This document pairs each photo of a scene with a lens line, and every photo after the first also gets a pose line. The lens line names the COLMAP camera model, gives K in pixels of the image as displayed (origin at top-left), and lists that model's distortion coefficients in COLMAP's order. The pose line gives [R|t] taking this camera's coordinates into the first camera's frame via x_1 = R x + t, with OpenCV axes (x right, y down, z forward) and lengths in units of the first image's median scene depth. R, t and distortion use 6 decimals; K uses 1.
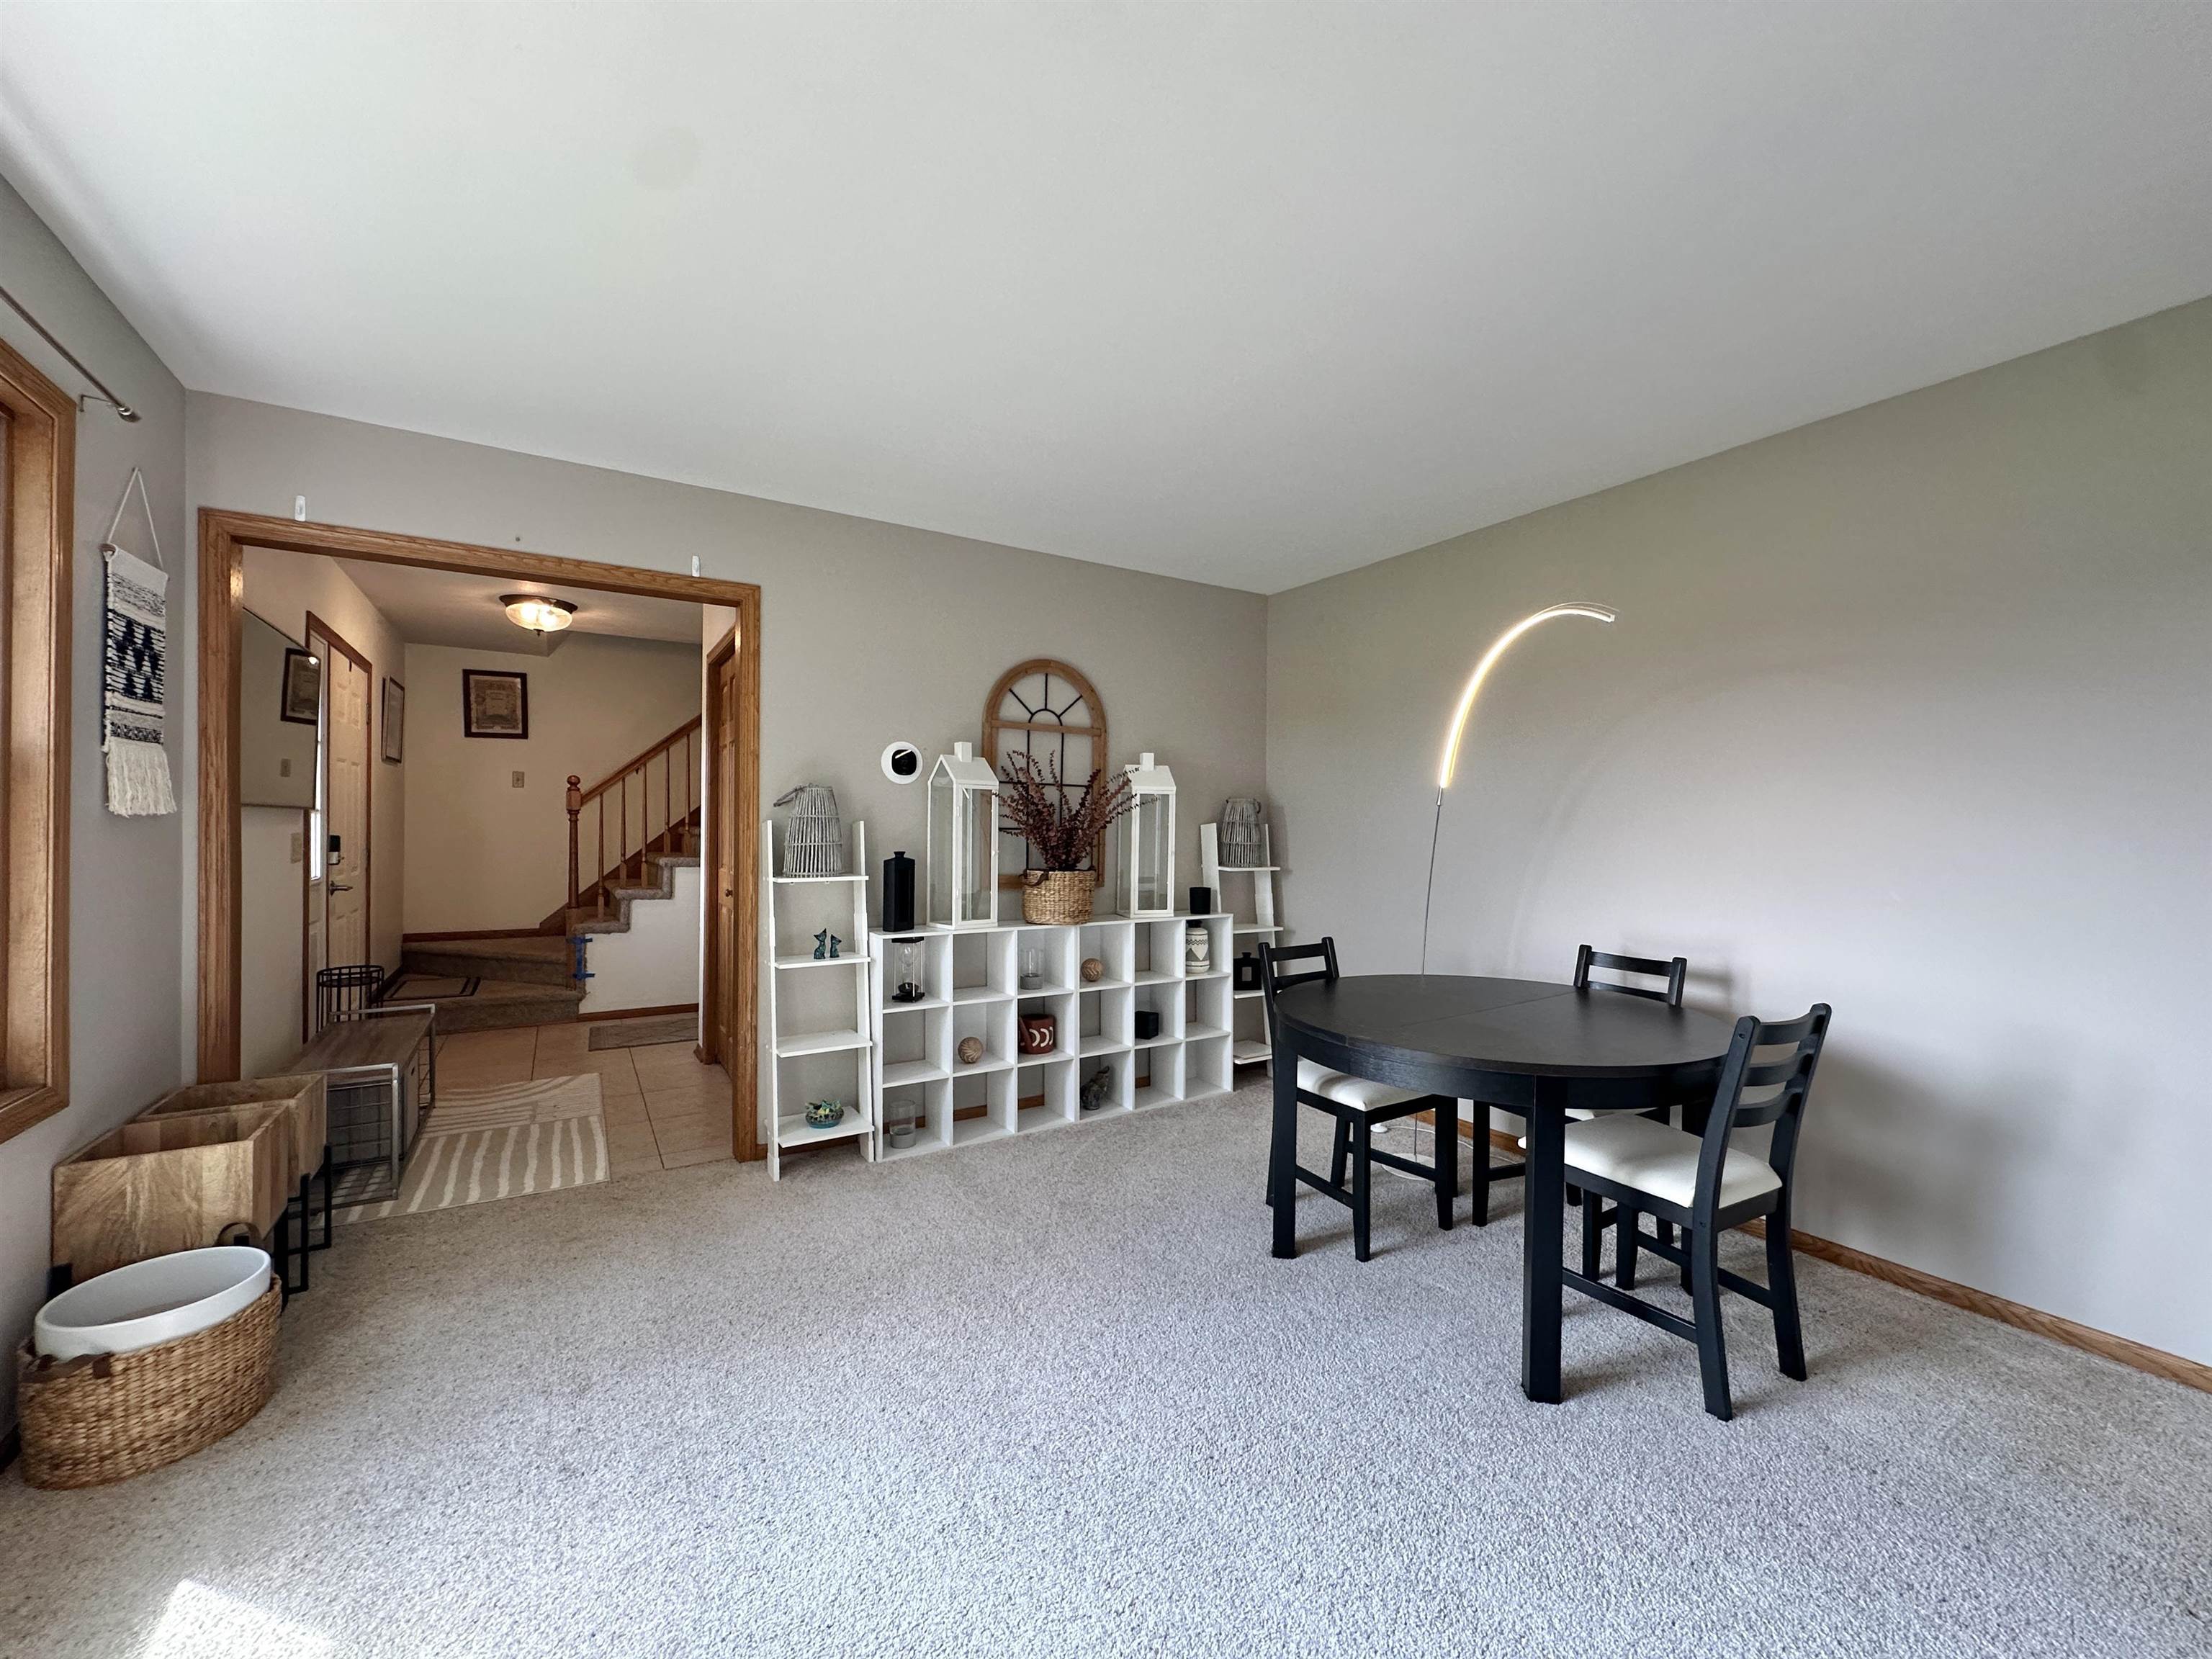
lens RADIAL K [[881.0, 0, 1105.0], [0, 881.0, 827.9], [0, 0, 1]] dist [-0.004898, 0.001557]
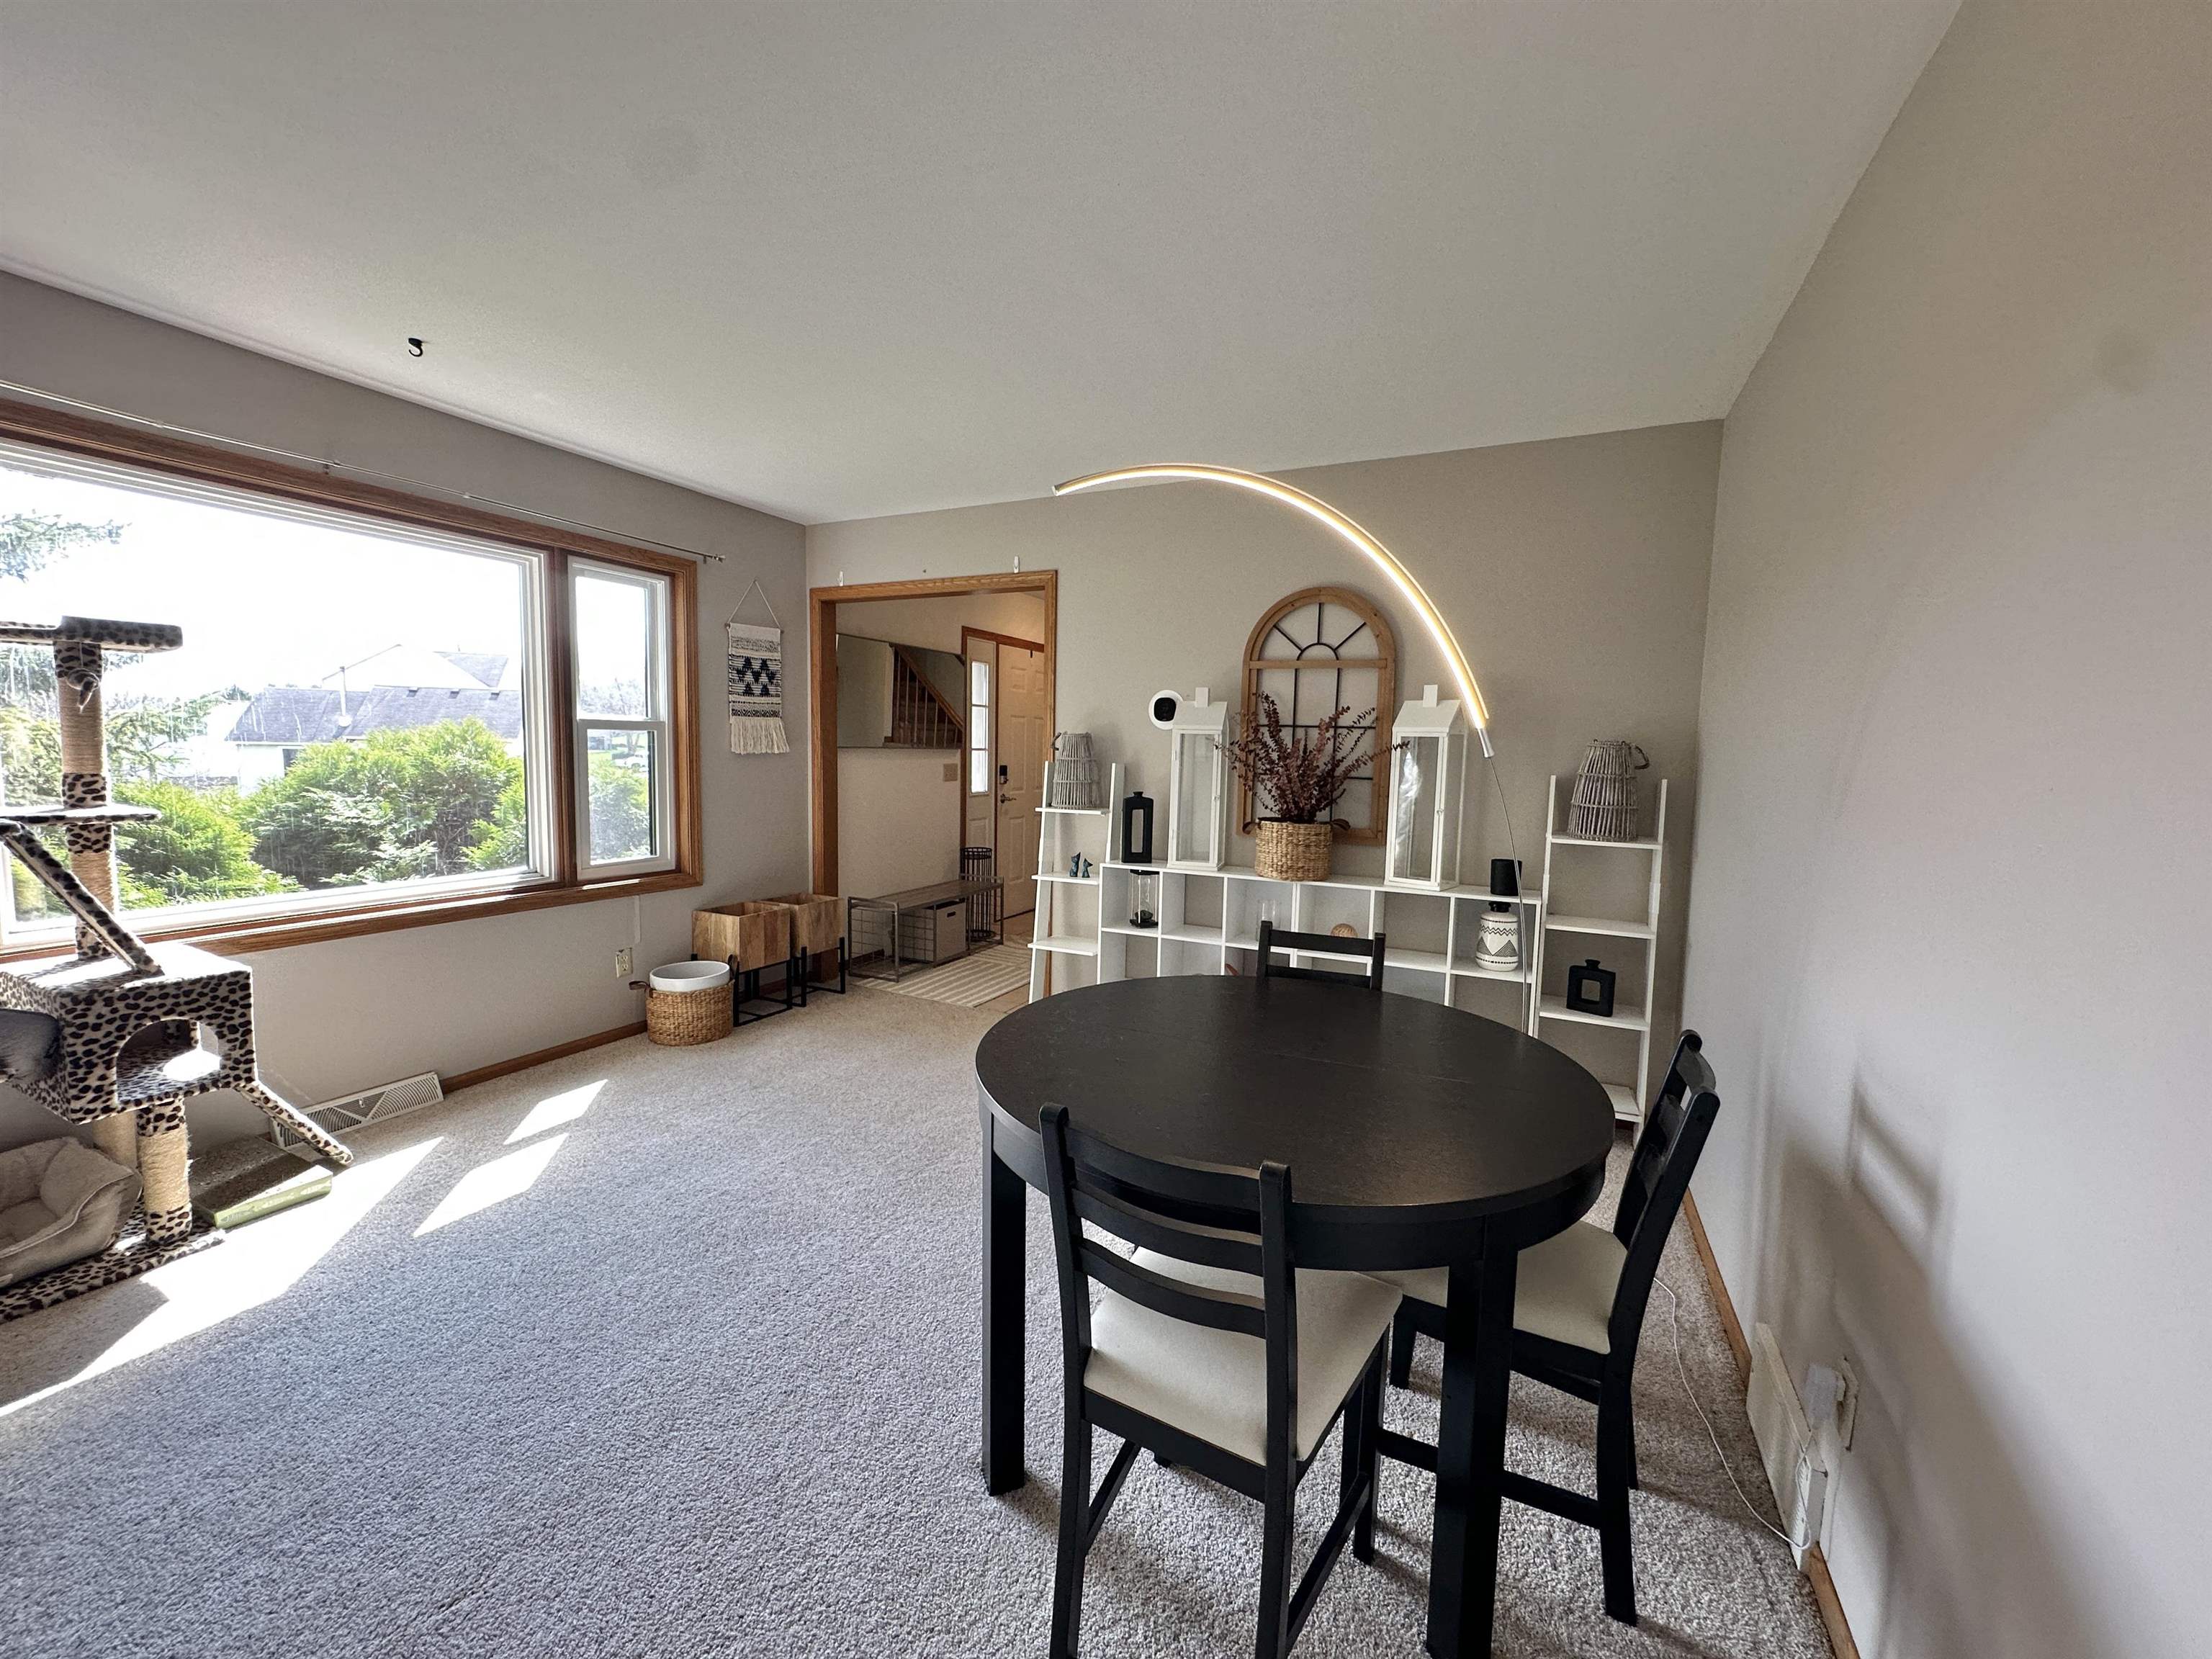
lens RADIAL K [[881.0, 0, 1105.0], [0, 881.0, 827.9], [0, 0, 1]] dist [-0.004898, 0.001557]
pose [[0.535450, 0.081357, -0.840639, 0.667666], [-0.020665, 0.996314, 0.083260, -0.018529], [0.844314, -0.027210, 0.535157, 0.367646]]
